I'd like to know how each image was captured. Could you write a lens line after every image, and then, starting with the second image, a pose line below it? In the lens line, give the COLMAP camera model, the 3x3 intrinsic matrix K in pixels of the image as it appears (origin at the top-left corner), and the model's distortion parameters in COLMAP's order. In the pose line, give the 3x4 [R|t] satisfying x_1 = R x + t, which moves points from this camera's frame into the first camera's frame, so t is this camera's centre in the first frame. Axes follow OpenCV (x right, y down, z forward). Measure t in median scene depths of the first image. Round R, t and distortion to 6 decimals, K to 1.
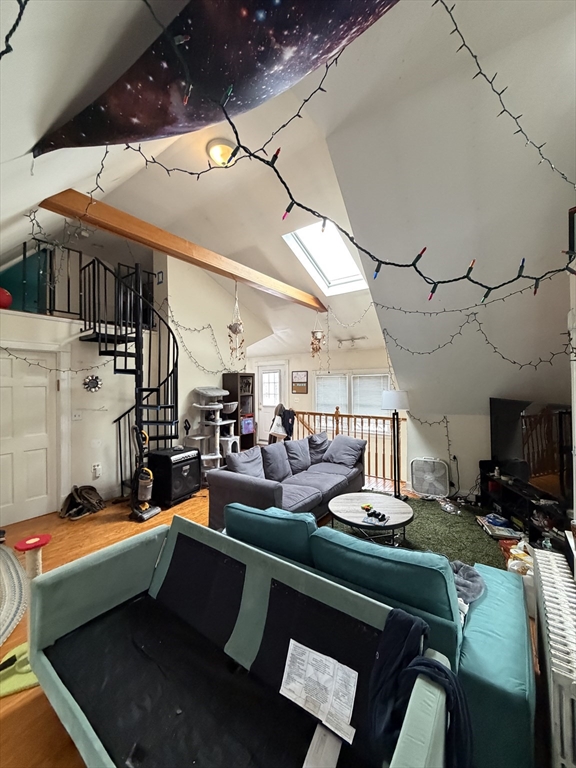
lens RADIAL K [[305.5, 0, 288.1], [0, 305.5, 383.7], [0, 0, 1]] dist [-0.001836, 0.000816]
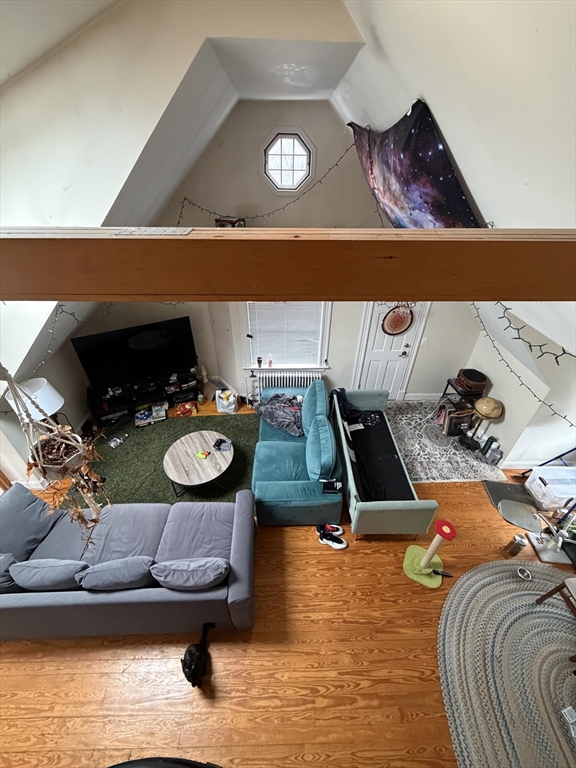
lens RADIAL K [[305.5, 0, 287.5], [0, 305.5, 383.2], [0, 0, 1]] dist [-0.001836, 0.000816]
pose [[-0.614165, -0.464342, 0.638112, -0.608935], [-0.010464, 0.813300, 0.581751, -0.553310], [-0.789108, 0.350614, -0.504360, 1.322572]]
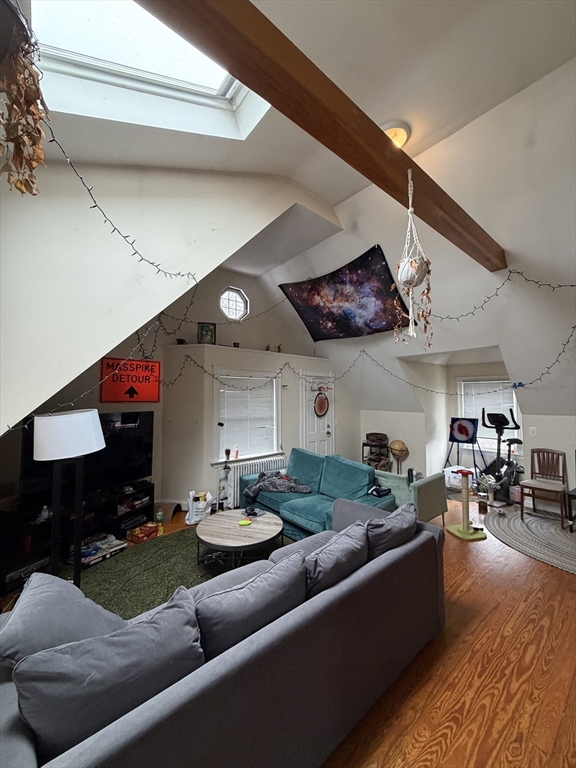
lens RADIAL K [[305.5, 0, 288.1], [0, 305.5, 382.9], [0, 0, 1]] dist [-0.001836, 0.000816]
pose [[-0.973074, 0.020739, 0.229557, -0.109443], [0.007895, 0.998358, -0.056729, 0.021128], [-0.230357, -0.053389, -0.971641, 2.055386]]
